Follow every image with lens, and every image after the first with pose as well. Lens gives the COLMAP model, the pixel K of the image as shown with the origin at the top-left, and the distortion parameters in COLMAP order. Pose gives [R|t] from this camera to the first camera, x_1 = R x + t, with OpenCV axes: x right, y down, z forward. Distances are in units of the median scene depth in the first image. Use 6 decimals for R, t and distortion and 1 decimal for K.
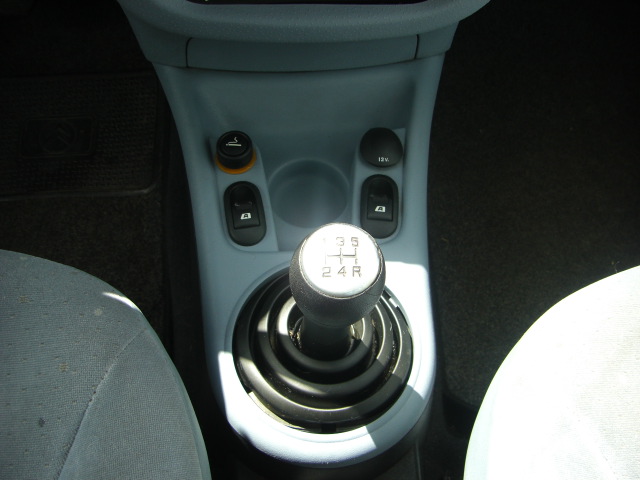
lens RADIAL K [[710.2, 0, 321.1], [0, 710.2, 263.9], [0, 0, 1]] dist [-0.211671, 0.234904]
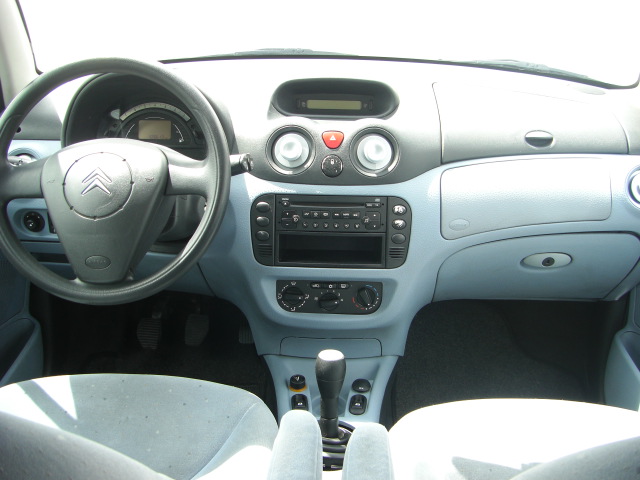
lens RADIAL K [[716.4, 0, 320.0], [0, 716.4, 240.0], [0, 0, 1]] dist [-0.191500, 0.156026]
pose [[0.993749, 0.003878, -0.111569, 0.203120], [-0.073307, 0.776402, -0.625960, 0.900243], [0.084195, 0.630226, 0.771833, -1.058497]]
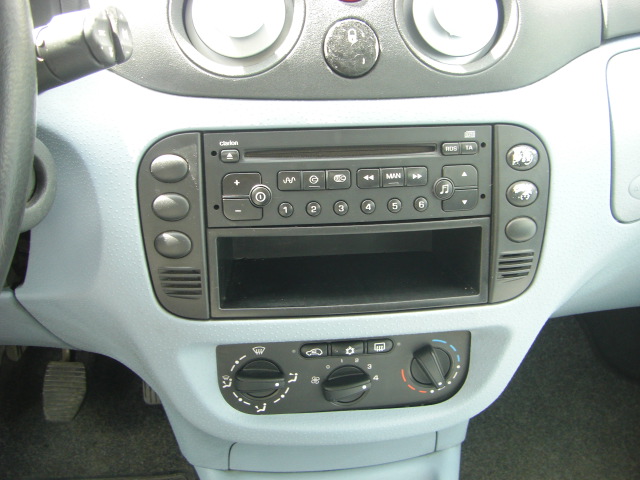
lens RADIAL K [[716.4, 0, 320.0], [0, 716.4, 240.0], [0, 0, 1]] dist [-0.191500, 0.156026]
pose [[0.998654, -0.050964, 0.009637, -0.042227], [0.047833, 0.833122, -0.551018, 0.031671], [0.020053, 0.550737, 0.834438, -0.121278]]
